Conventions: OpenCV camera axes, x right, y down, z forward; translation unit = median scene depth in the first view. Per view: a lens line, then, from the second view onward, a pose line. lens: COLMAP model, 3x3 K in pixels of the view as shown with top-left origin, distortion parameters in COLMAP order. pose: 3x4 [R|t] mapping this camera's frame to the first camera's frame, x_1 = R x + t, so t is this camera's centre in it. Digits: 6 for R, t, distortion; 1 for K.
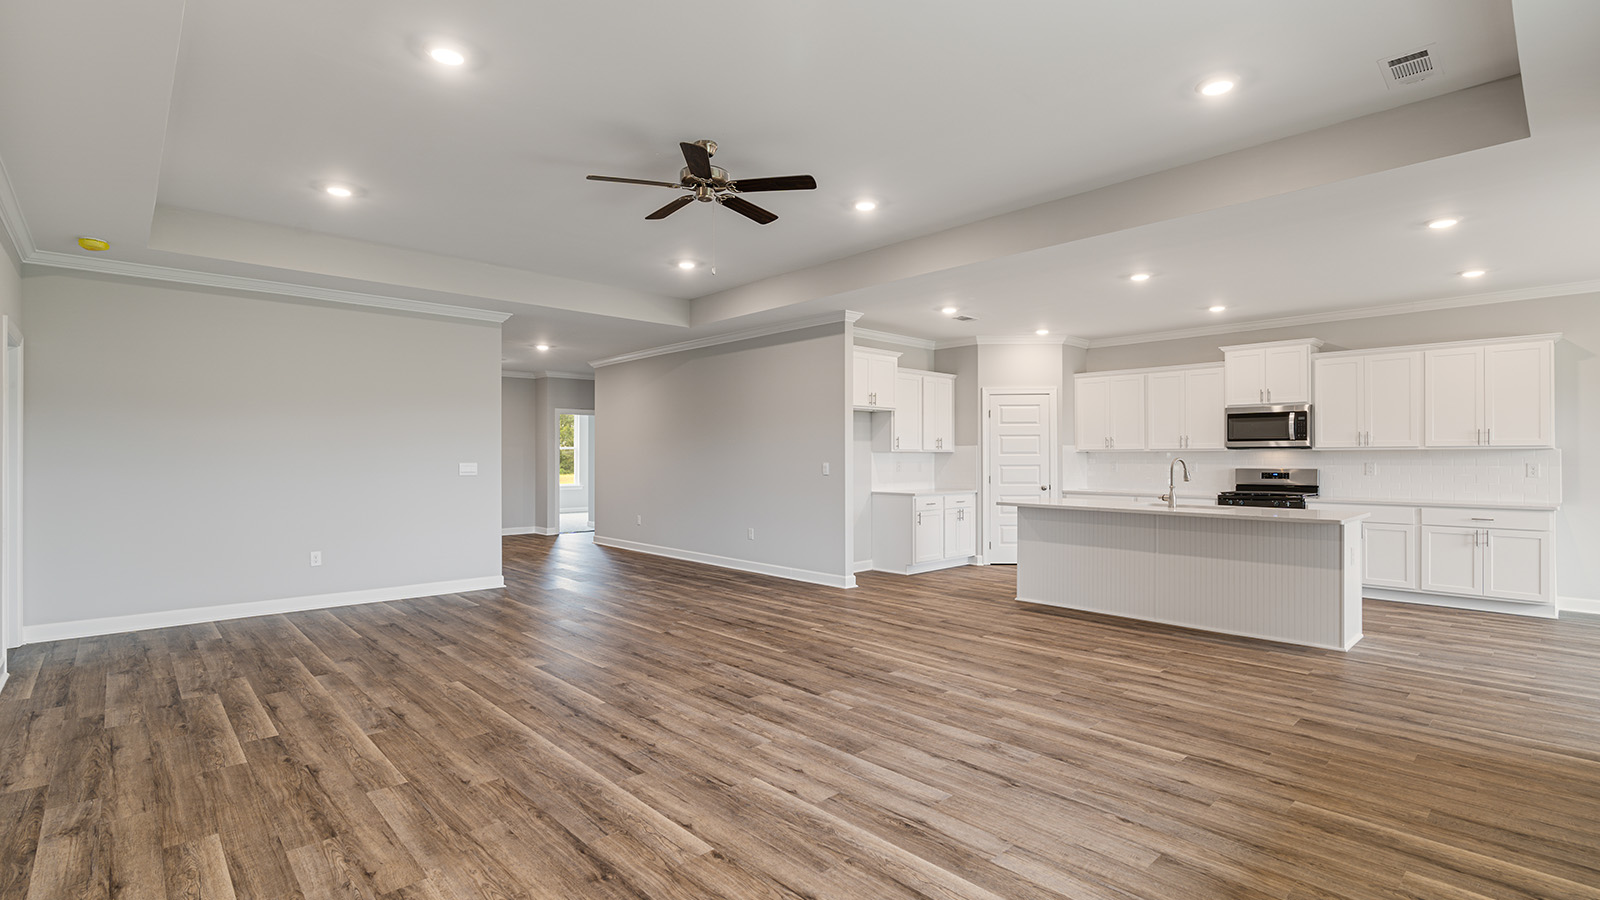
lens RADIAL K [[729.0, 0, 804.6], [0, 729.0, 453.2], [0, 0, 1]] dist [-0.007811, 0.003204]
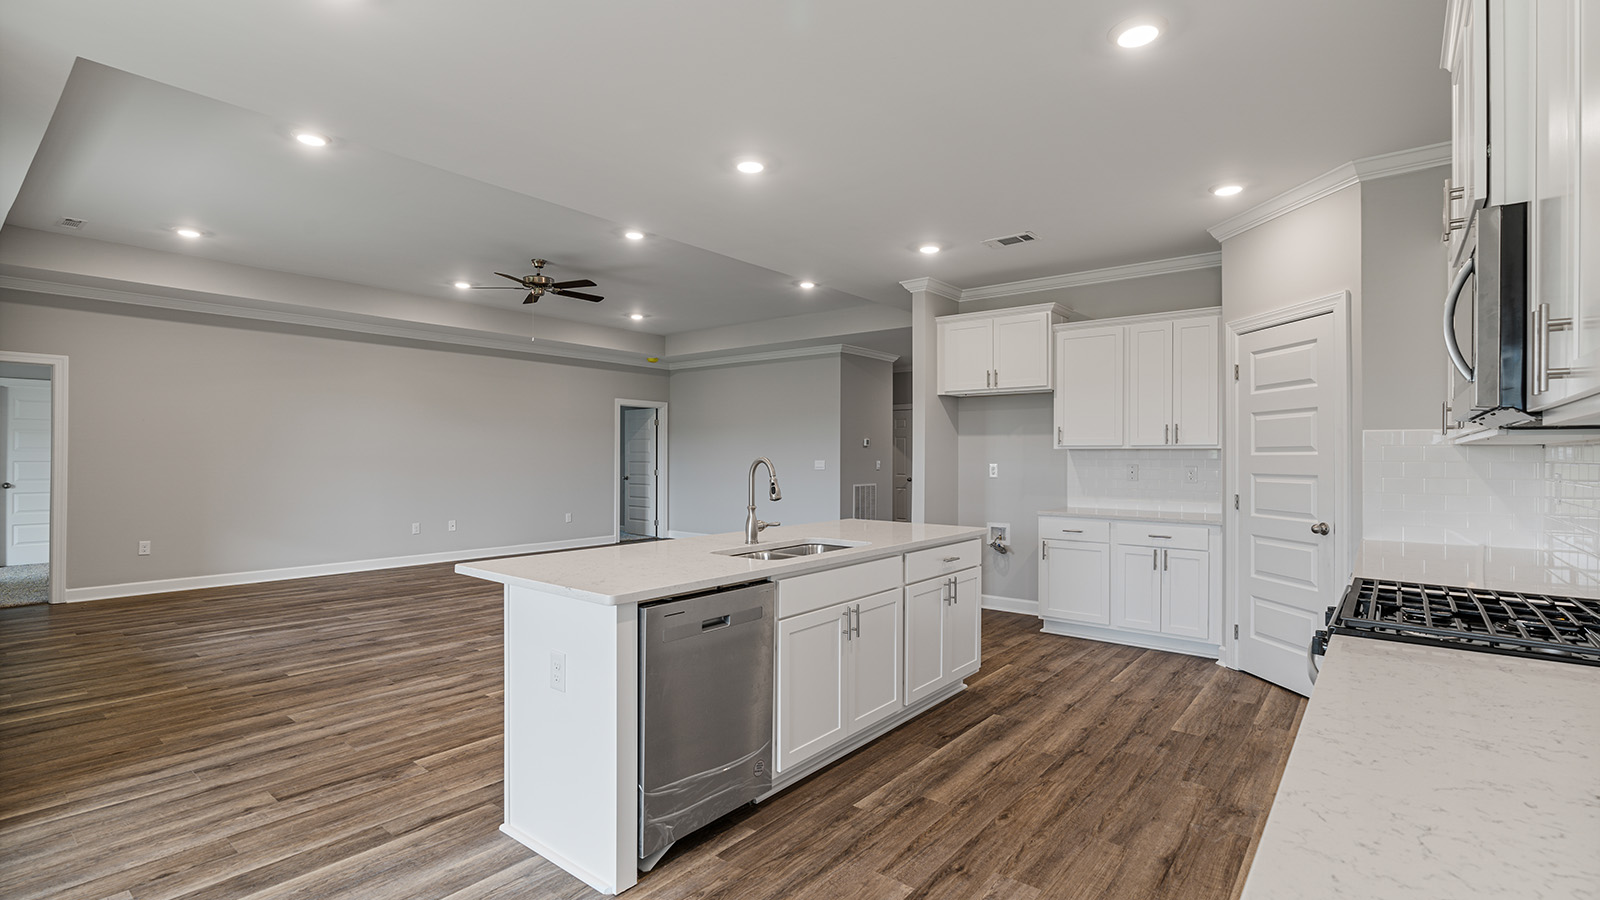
lens RADIAL K [[729.0, 0, 805.3], [0, 729.0, 455.4], [0, 0, 1]] dist [-0.007811, 0.003204]
pose [[0.135643, 0.000361, -0.990758, 0.962145], [0.000992, 0.999999, 0.000500, 0.003948], [0.990757, -0.001051, 0.135642, 0.853713]]
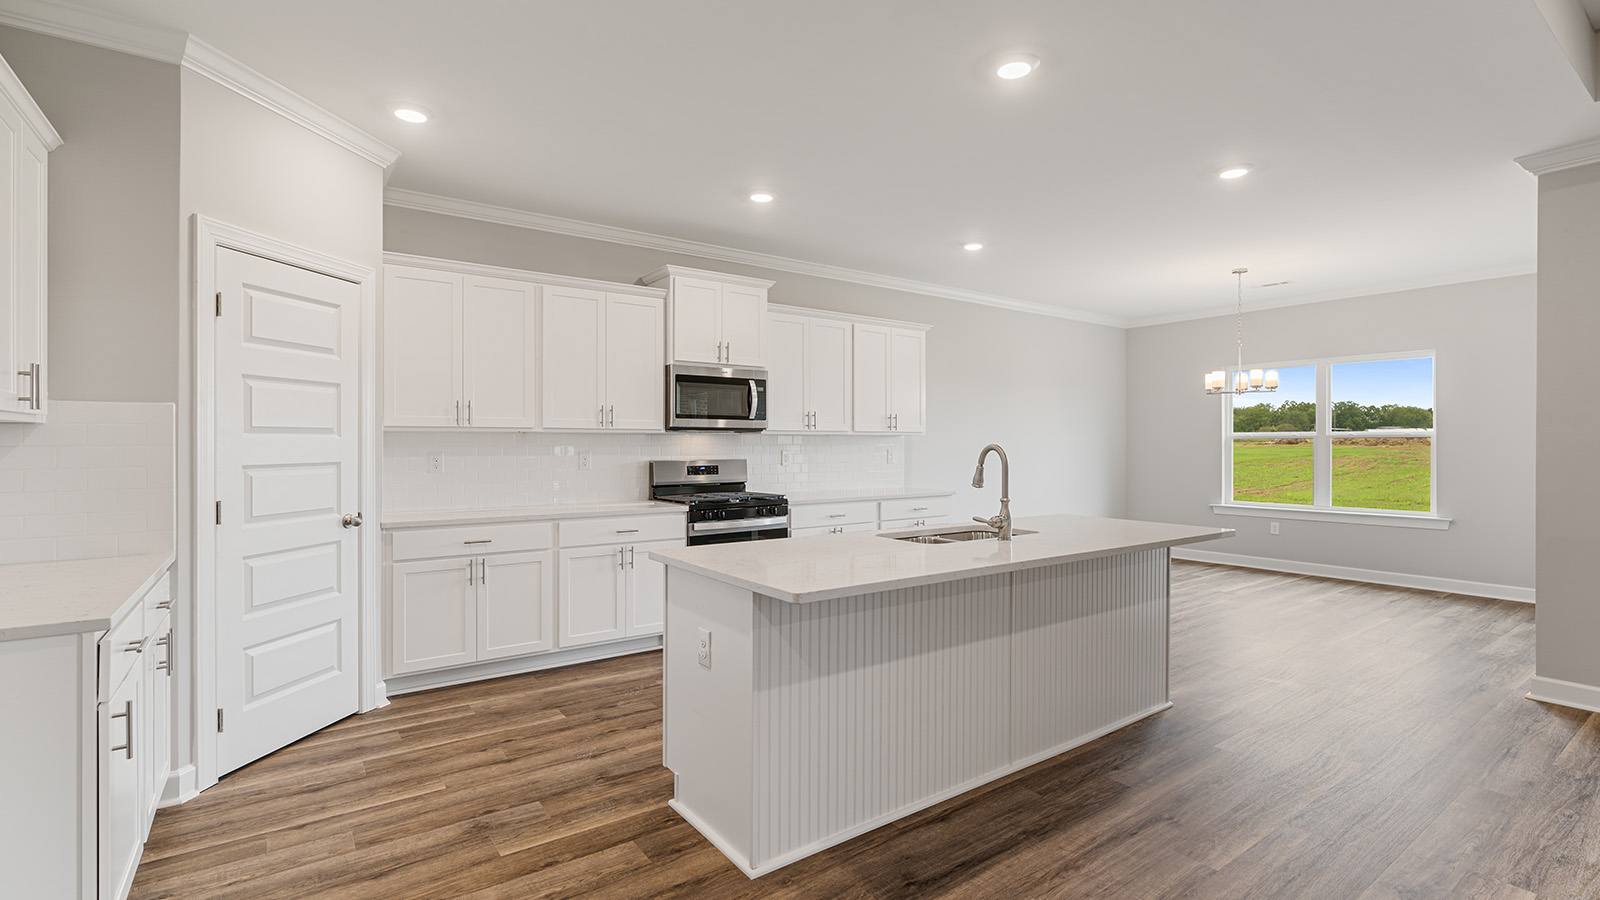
lens RADIAL K [[729.0, 0, 805.4], [0, 729.0, 443.3], [0, 0, 1]] dist [-0.007811, 0.003204]
pose [[0.131244, -0.000252, 0.991350, -0.032553], [-0.007197, 0.999973, 0.001207, 0.004894], [-0.991324, -0.007293, 0.131238, 0.951789]]
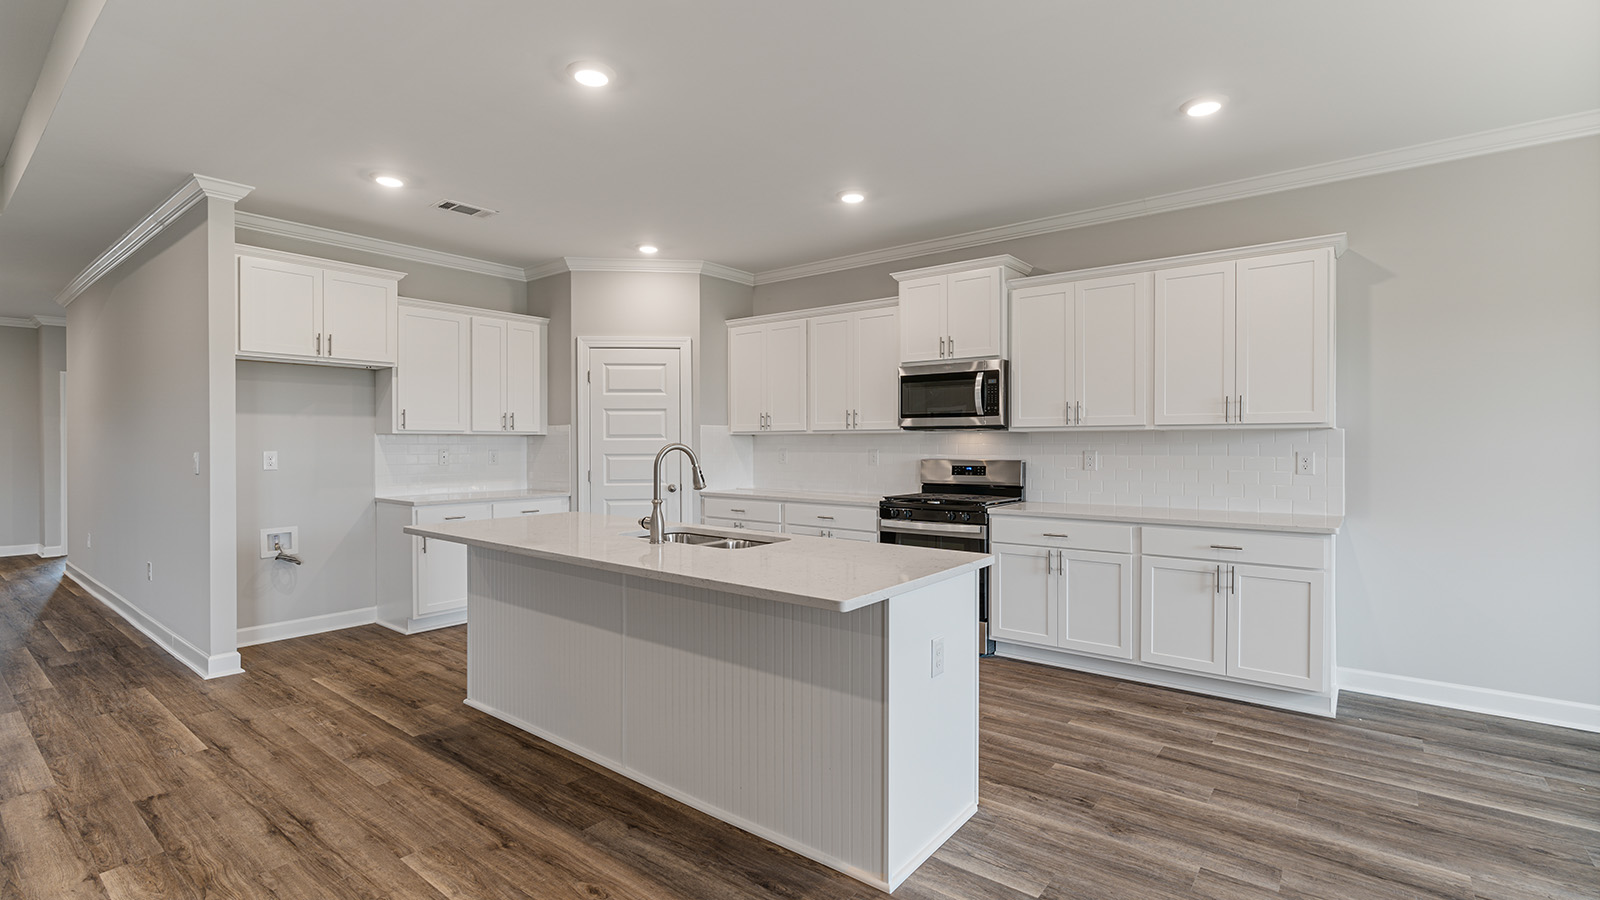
lens RADIAL K [[729.0, 0, 799.6], [0, 729.0, 441.7], [0, 0, 1]] dist [-0.007811, 0.003204]
pose [[0.989620, -0.001087, 0.143703, 0.468867], [0.000088, 0.999976, 0.006953, 0.000594], [-0.143707, -0.006869, 0.989596, 0.431297]]
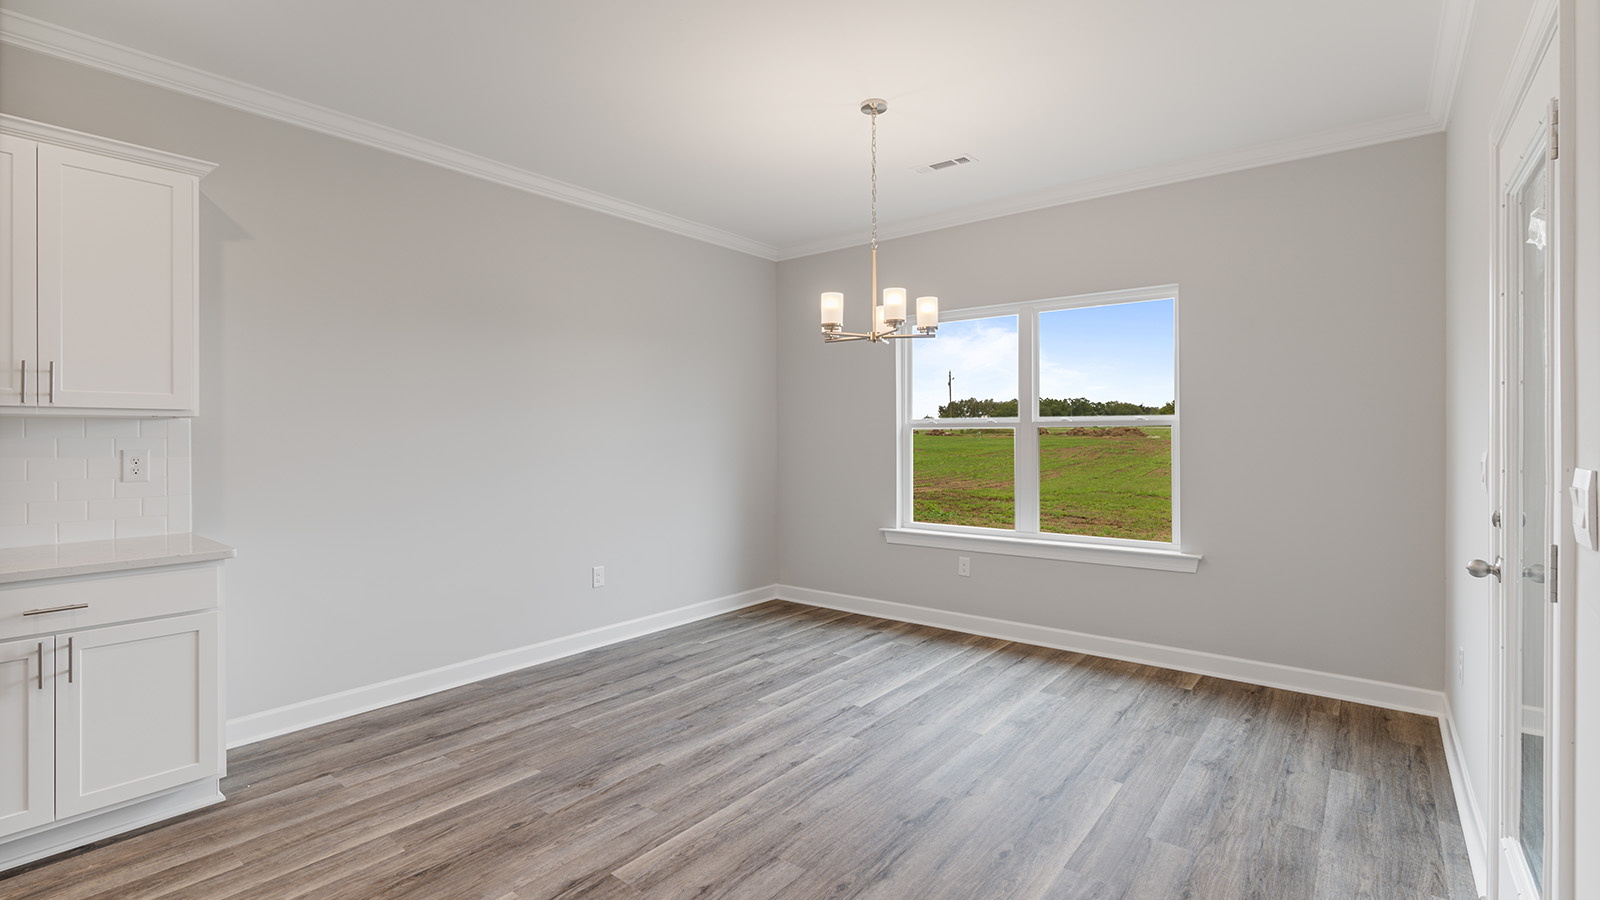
lens RADIAL K [[729.0, 0, 798.7], [0, 729.0, 438.9], [0, 0, 1]] dist [-0.007811, 0.003204]
pose [[-0.138705, -0.005207, 0.990320, 0.490751], [-0.005499, 0.999975, 0.004488, 0.002650], [-0.990319, -0.004824, -0.138730, 0.638082]]
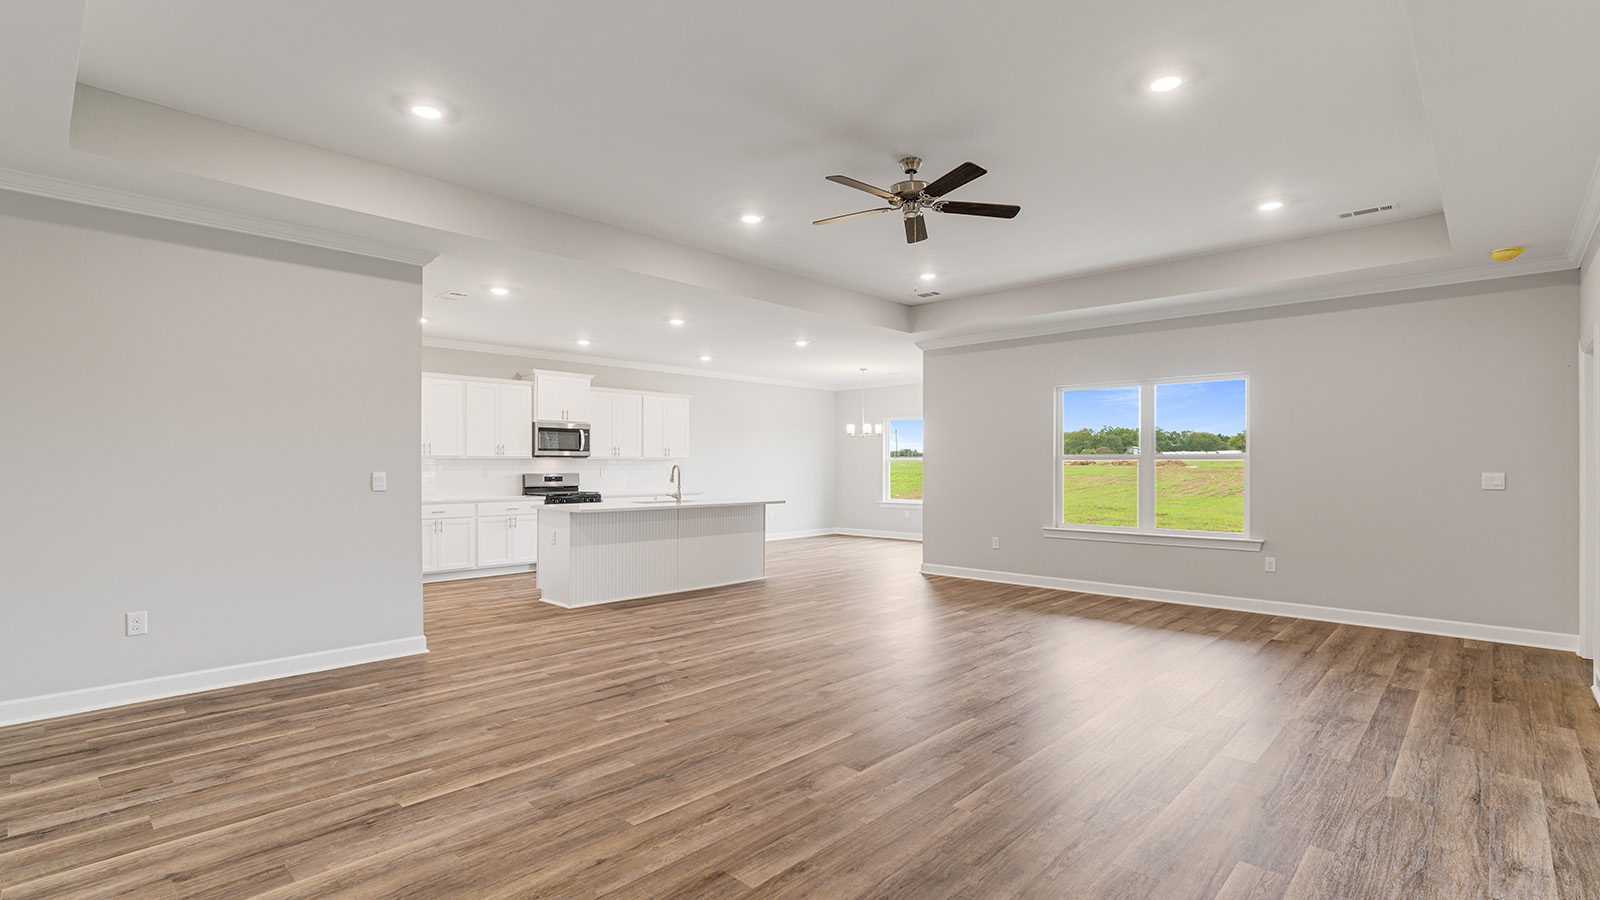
lens RADIAL K [[729.0, 0, 797.3], [0, 729.0, 464.0], [0, 0, 1]] dist [-0.007811, 0.003204]
pose [[-0.047562, 0.000548, 0.998868, -0.723495], [-0.007335, 0.999973, -0.000897, 0.004152], [-0.998841, -0.007369, -0.047556, 0.753312]]
